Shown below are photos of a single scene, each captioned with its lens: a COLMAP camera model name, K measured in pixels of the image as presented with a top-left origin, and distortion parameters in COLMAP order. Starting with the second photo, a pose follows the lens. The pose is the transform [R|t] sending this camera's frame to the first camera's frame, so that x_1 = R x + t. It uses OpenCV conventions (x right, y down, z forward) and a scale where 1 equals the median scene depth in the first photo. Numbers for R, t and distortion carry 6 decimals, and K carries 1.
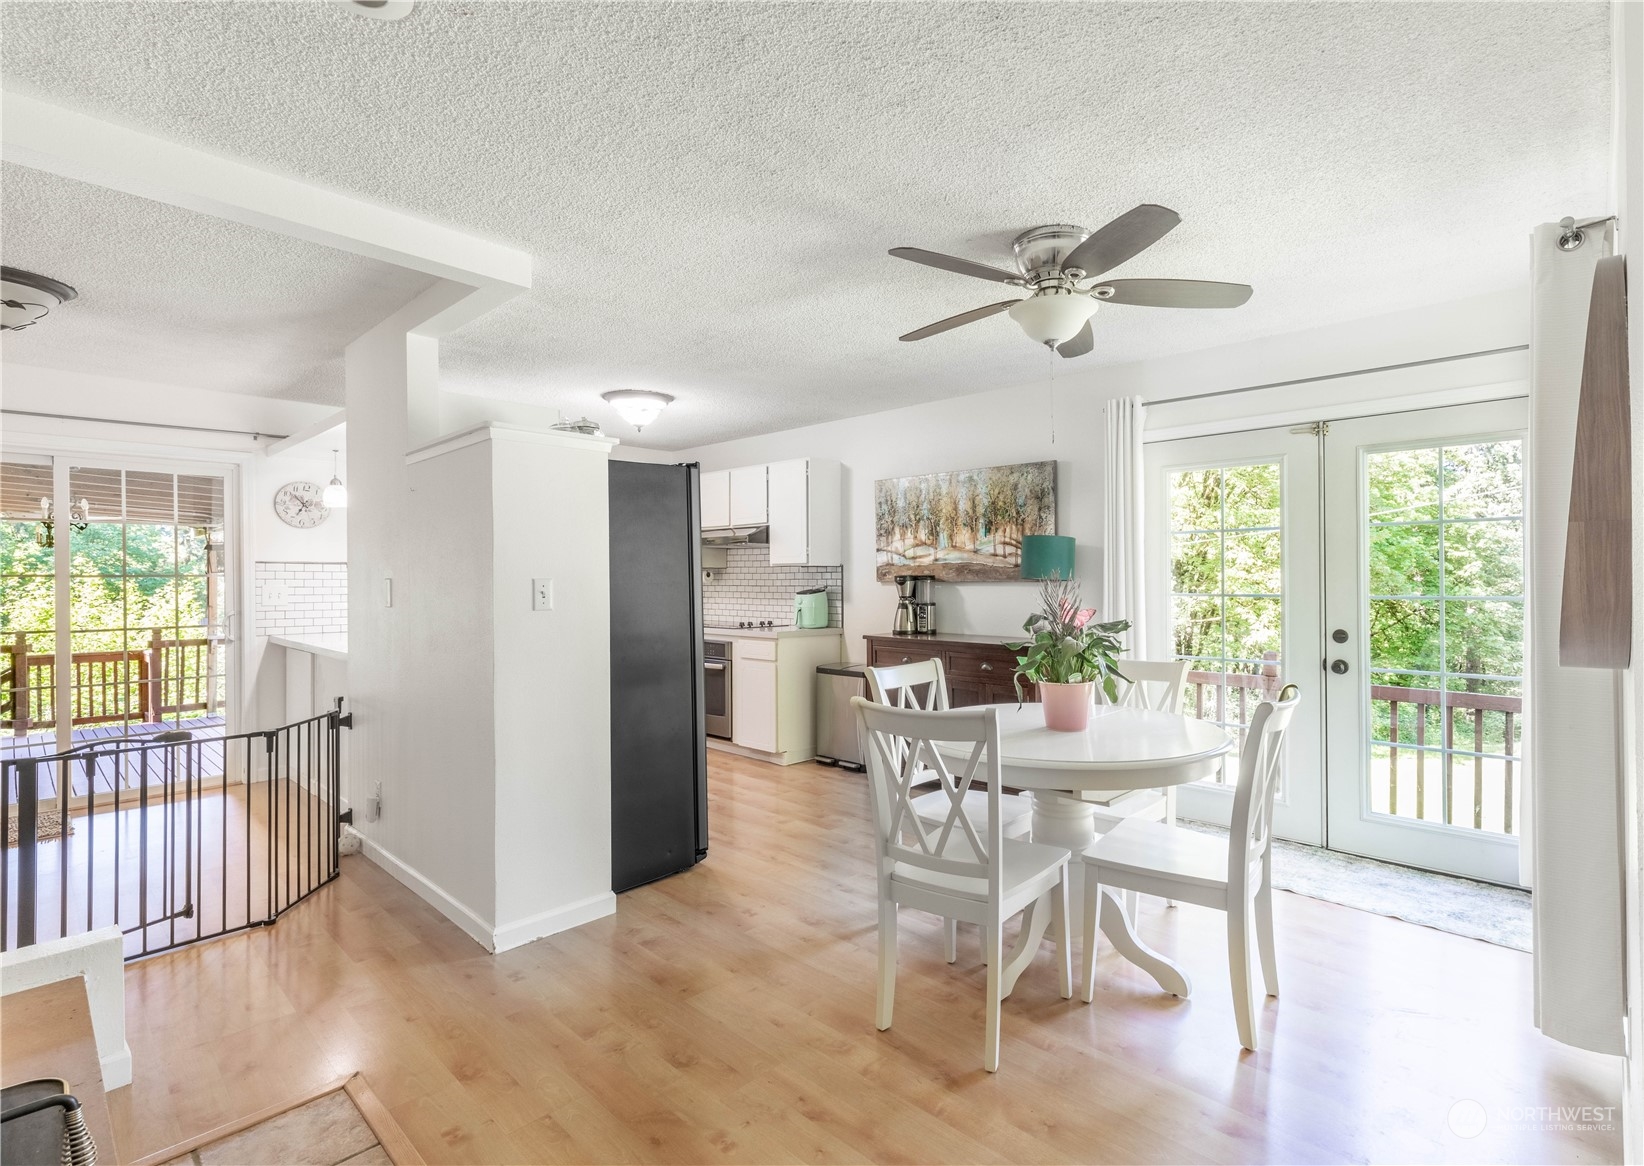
lens RADIAL K [[781.4, 0, 877.4], [0, 781.4, 572.7], [0, 0, 1]] dist [-0.000292, 0.000031]
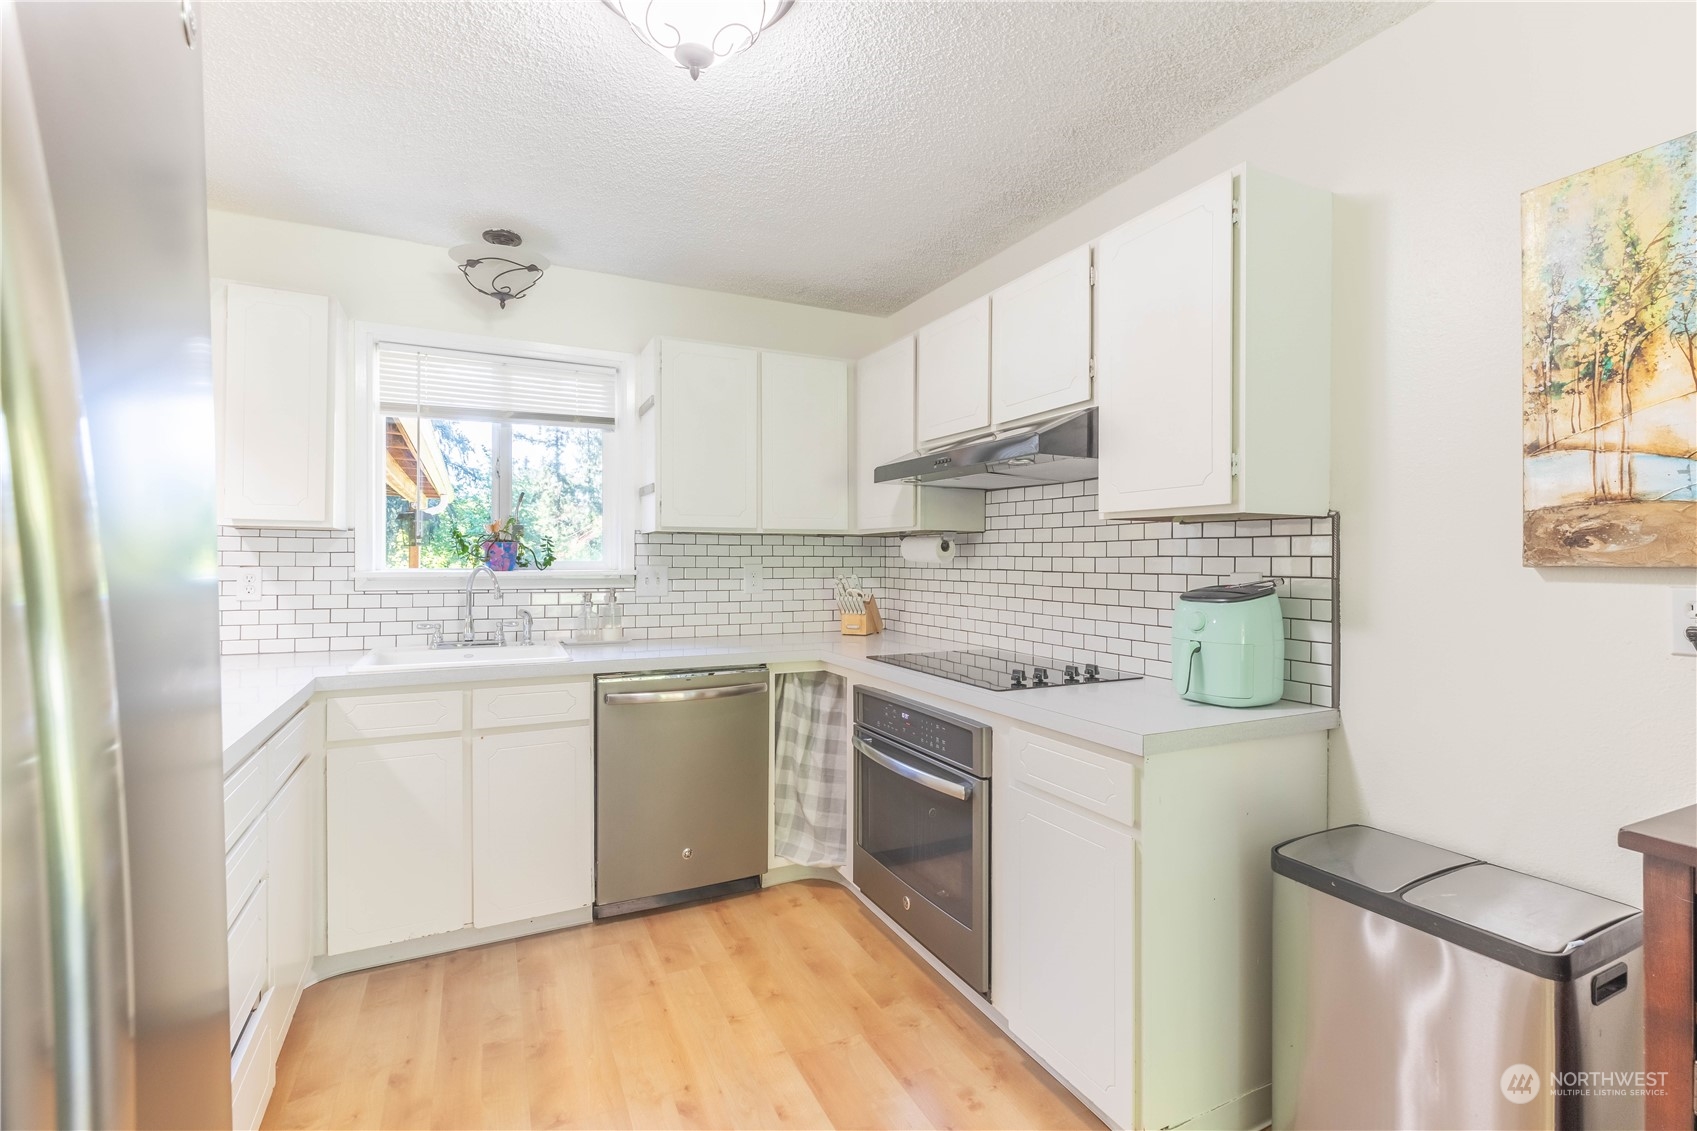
lens RADIAL K [[764.8, 0, 853.0], [0, 764.8, 558.7], [0, 0, 1]] dist [0.002487, 0.000308]
pose [[0.929846, 0.006497, -0.367891, -0.125224], [-0.002850, 0.999941, 0.010454, 0.006892], [0.367937, -0.008672, 0.929810, 0.699659]]
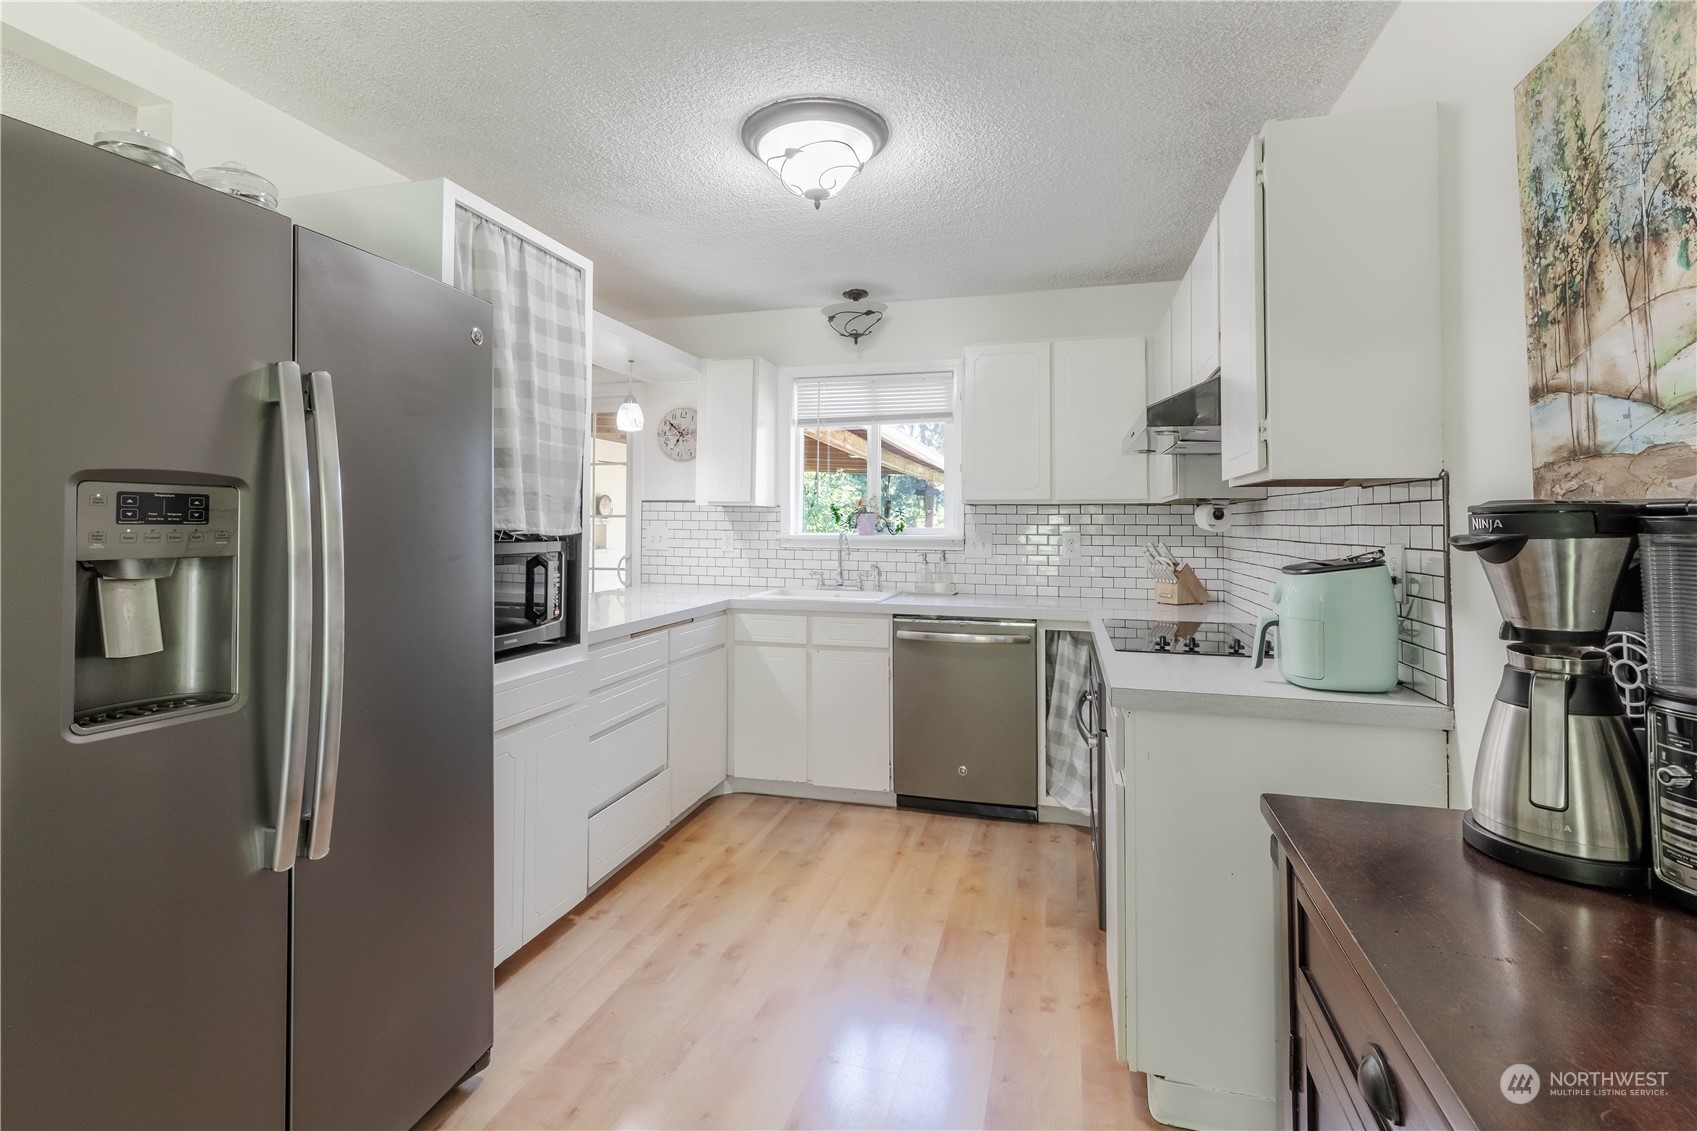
lens RADIAL K [[779.9, 0, 843.0], [0, 779.9, 500.3], [0, 0, 1]] dist [-0.000358, -0.000567]
pose [[0.447783, -0.021379, -0.893886, 0.112933], [0.000684, 0.999722, -0.023568, 0.006254], [0.894142, 0.009942, 0.447673, 0.763480]]
